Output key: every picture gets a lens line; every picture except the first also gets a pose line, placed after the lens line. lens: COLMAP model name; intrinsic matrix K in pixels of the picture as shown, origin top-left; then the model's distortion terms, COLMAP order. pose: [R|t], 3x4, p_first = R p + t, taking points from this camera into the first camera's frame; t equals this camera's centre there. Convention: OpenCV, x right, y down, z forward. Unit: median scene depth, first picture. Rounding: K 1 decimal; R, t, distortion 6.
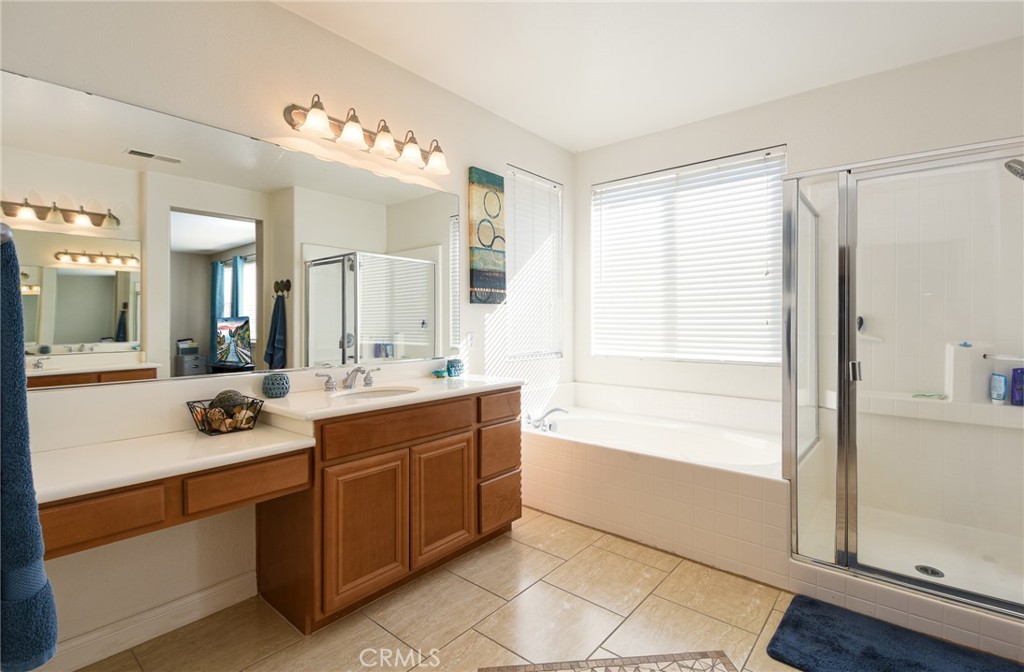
lens RADIAL K [[478.0, 0, 527.5], [0, 478.0, 322.1], [0, 0, 1]] dist [0.000288, 0.000031]
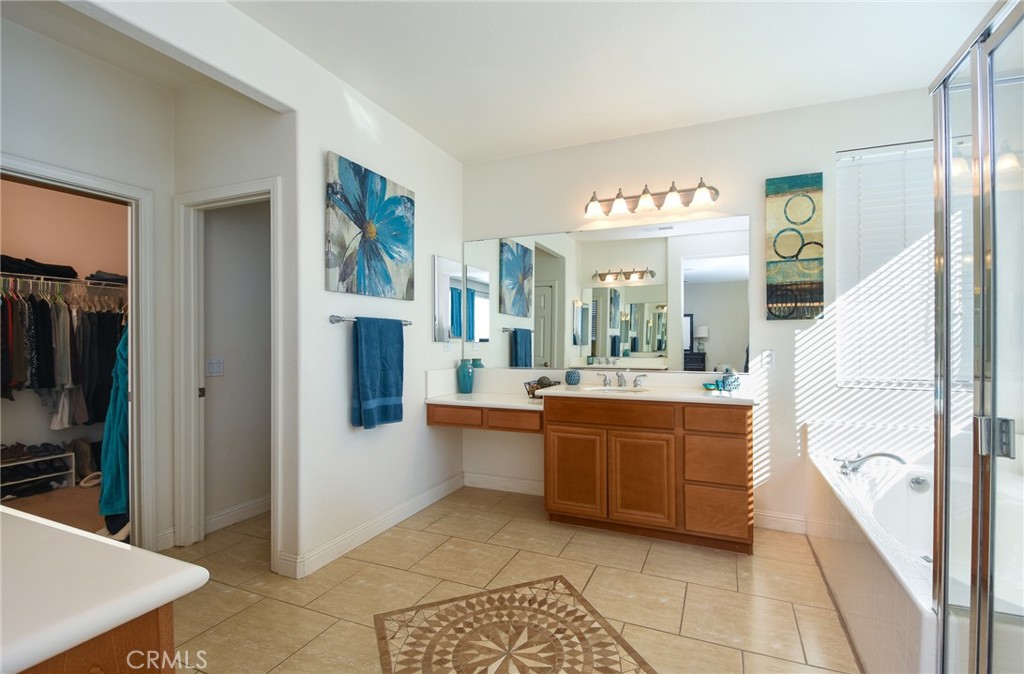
lens RADIAL K [[459.1, 0, 515.9], [0, 459.1, 338.8], [0, 0, 1]] dist [0.005704, -0.000287]
pose [[0.272648, -0.001348, -0.962113, 0.631432], [0.000335, 0.999999, -0.001306, 0.000047], [0.962114, 0.000034, 0.272648, 0.248259]]
